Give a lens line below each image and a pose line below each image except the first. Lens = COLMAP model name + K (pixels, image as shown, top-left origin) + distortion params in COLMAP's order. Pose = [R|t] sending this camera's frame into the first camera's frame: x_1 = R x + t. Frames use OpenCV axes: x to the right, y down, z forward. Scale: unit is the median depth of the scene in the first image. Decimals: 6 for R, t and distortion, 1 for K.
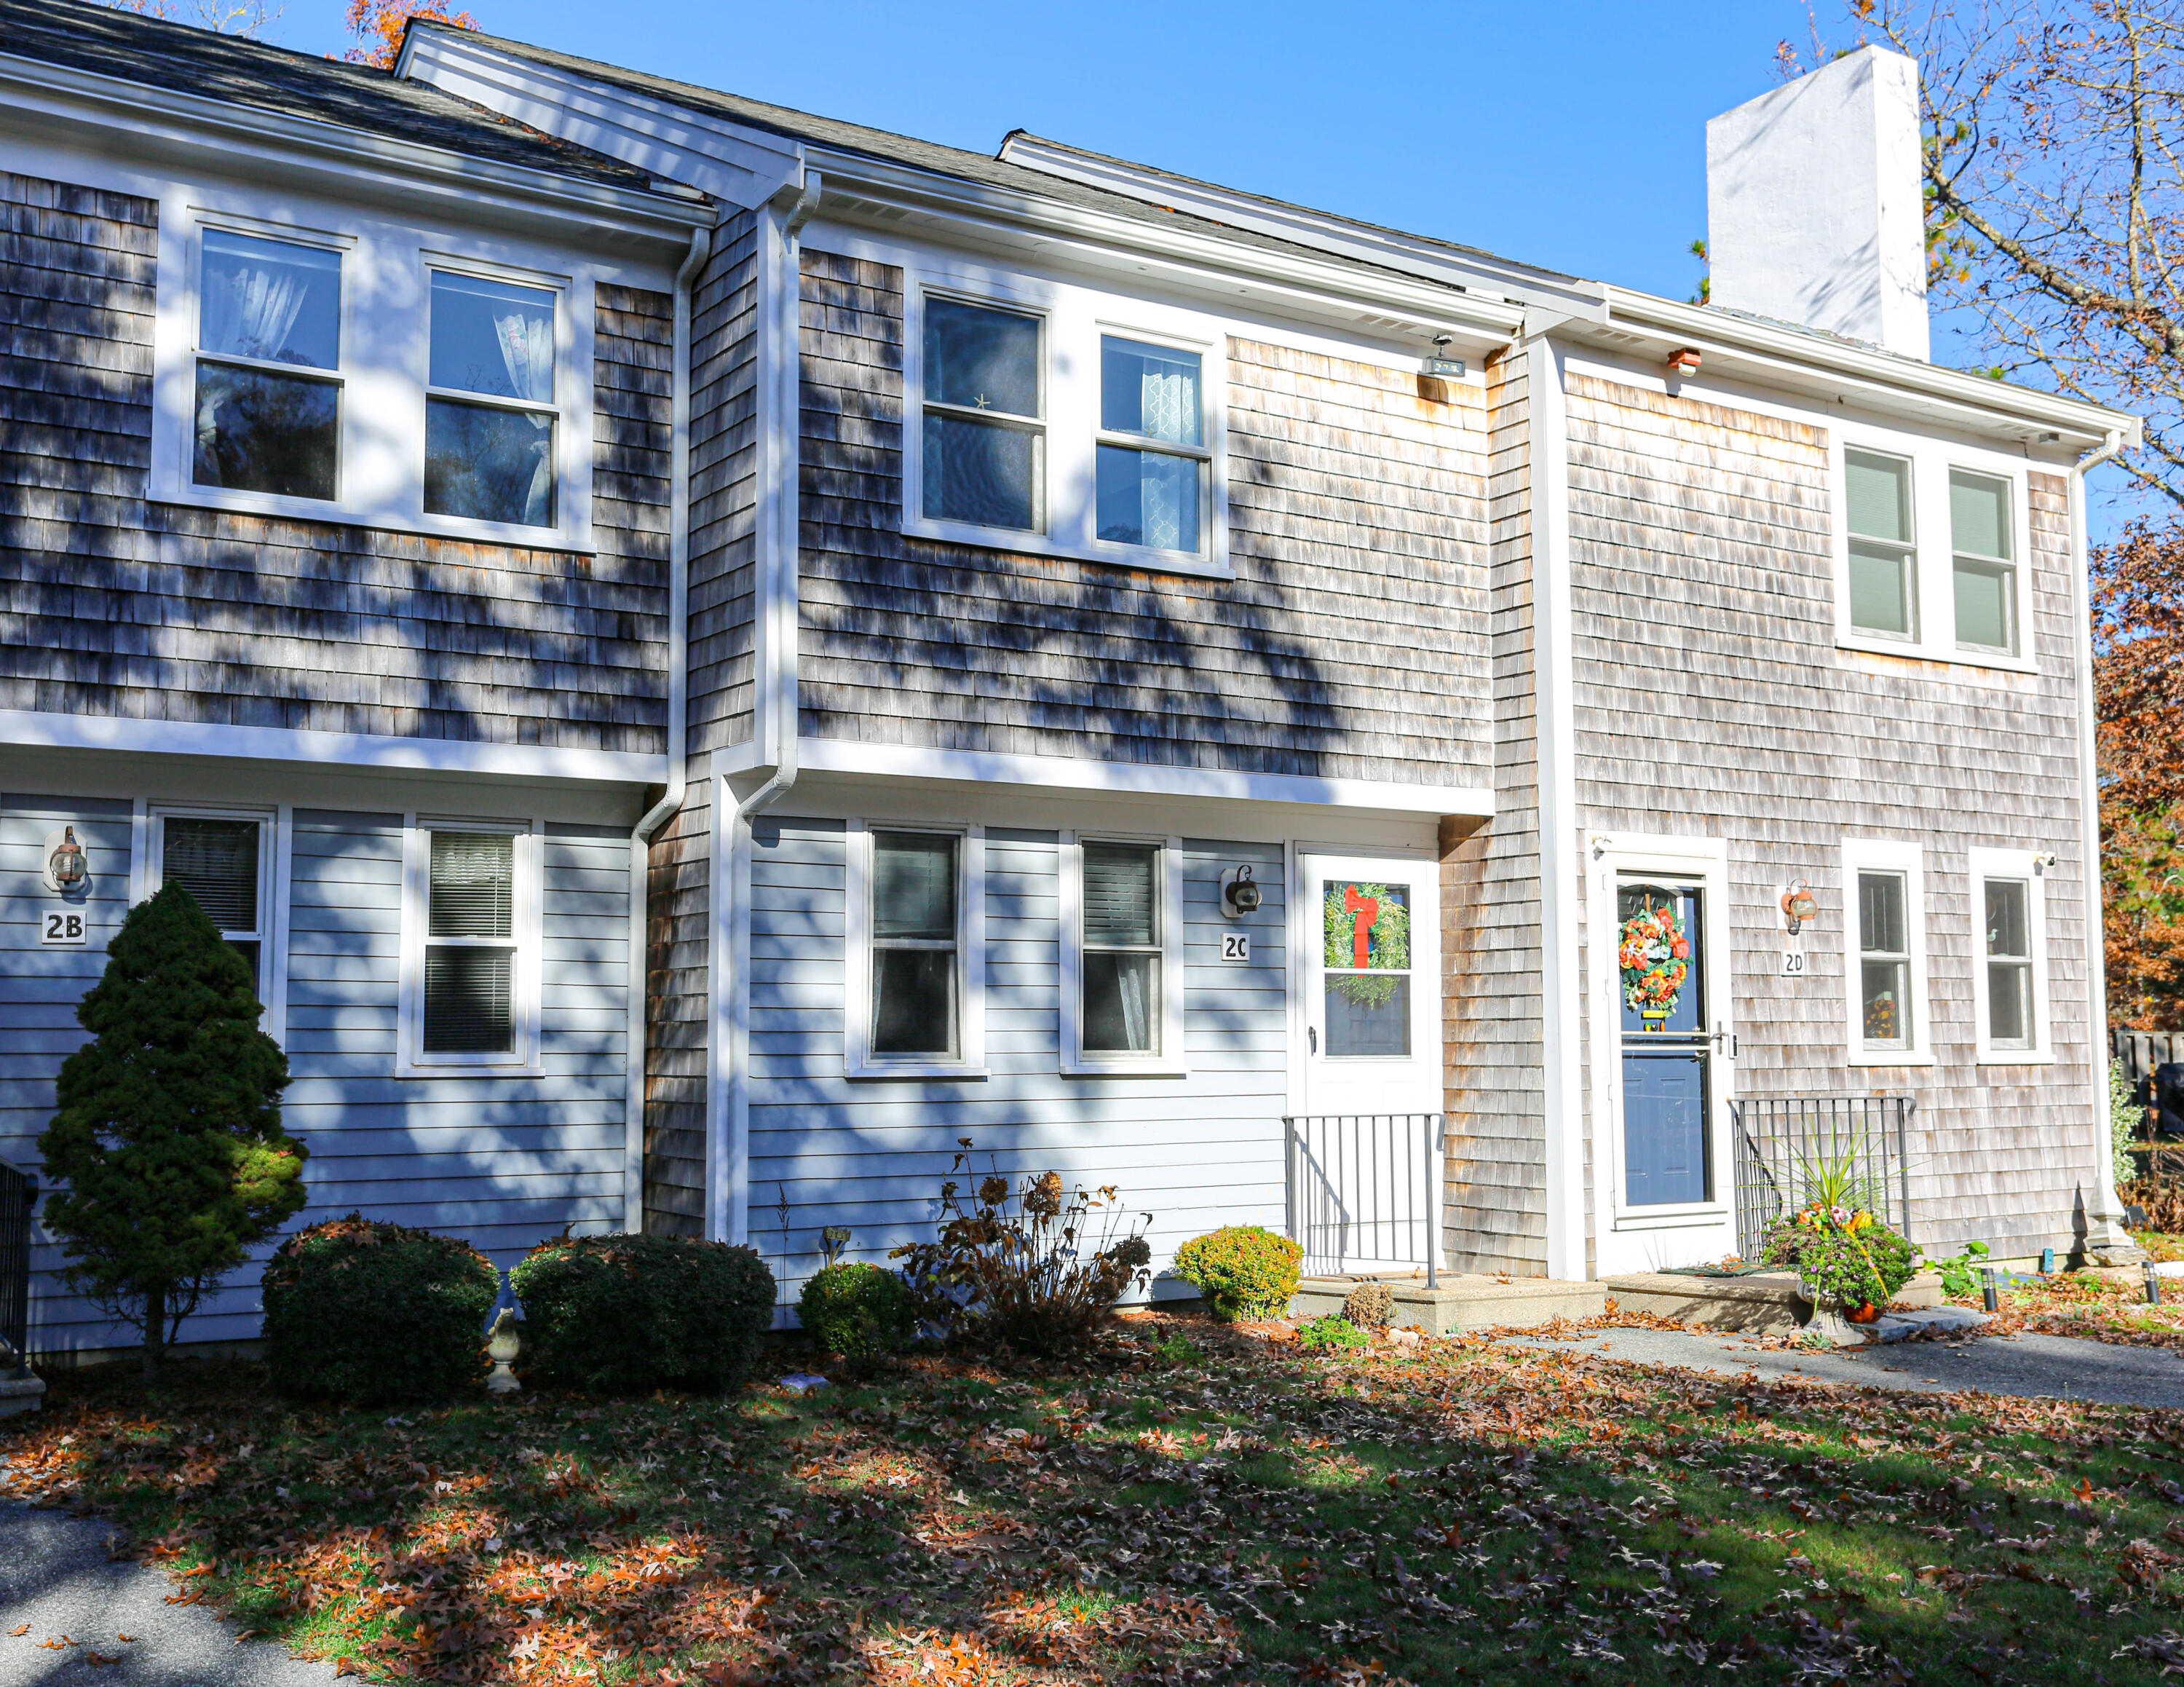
lens RADIAL K [[2220.8, 0, 1092.0], [0, 2220.8, 843.5], [0, 0, 1]] dist [-0.001283, 0.001192]
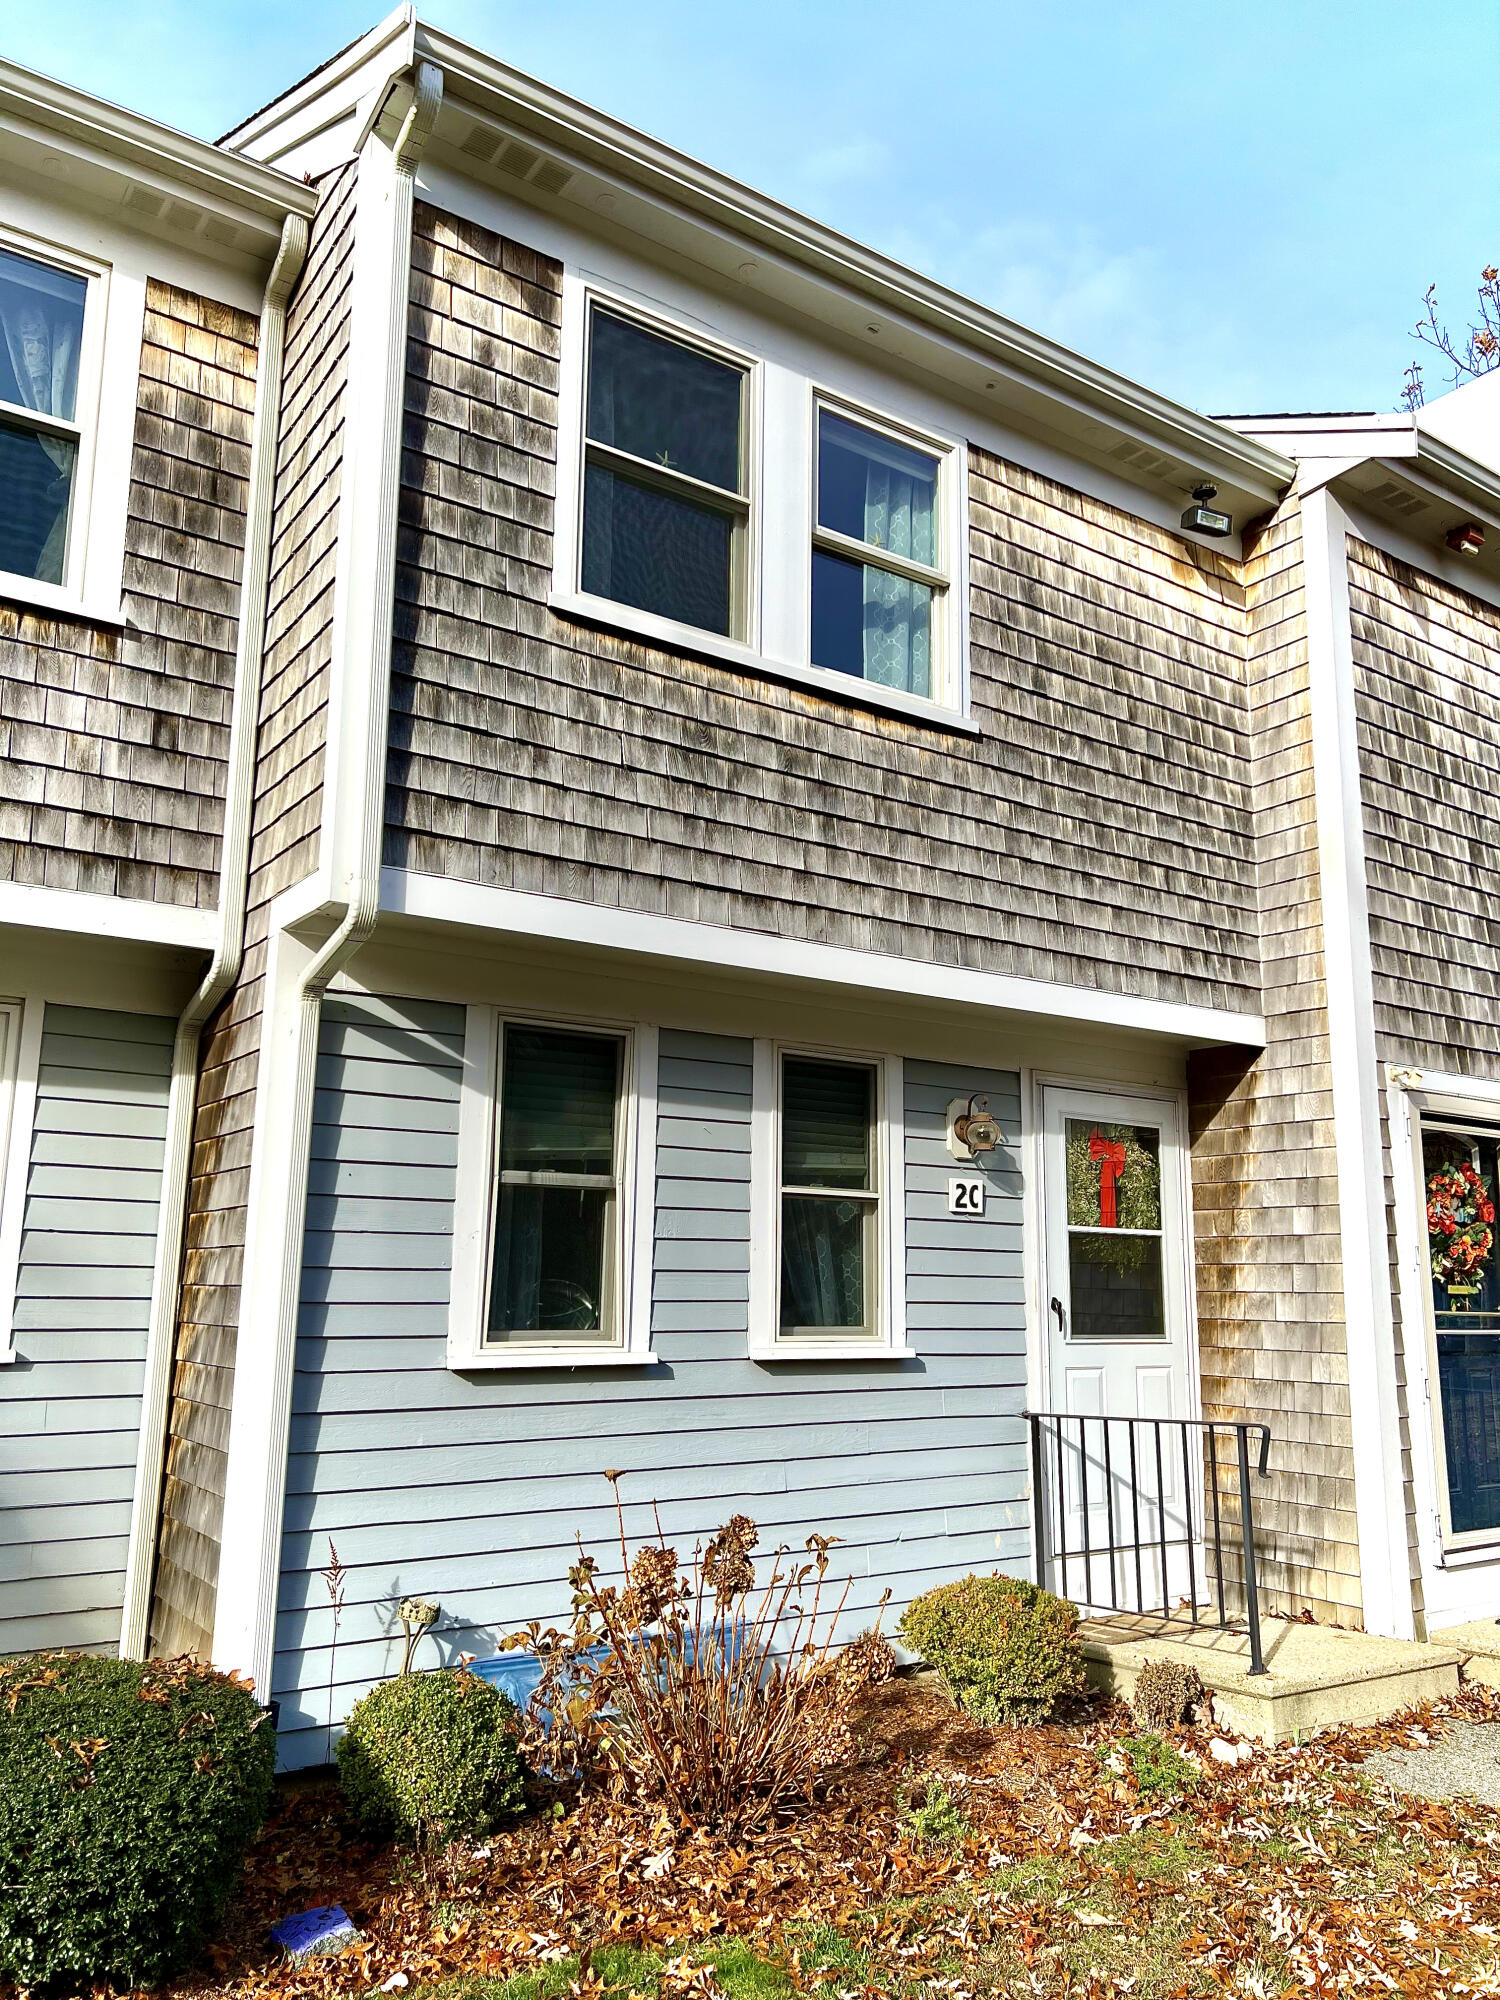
lens RADIAL K [[1522.6, 0, 823.9], [0, 1522.6, 999.5], [0, 0, 1]] dist [0.112032, -0.160831]
pose [[0.998454, 0.020449, 0.051685, -0.016963], [-0.014784, 0.994074, -0.107695, 0.035325], [-0.053581, 0.106765, 0.992840, 0.434137]]
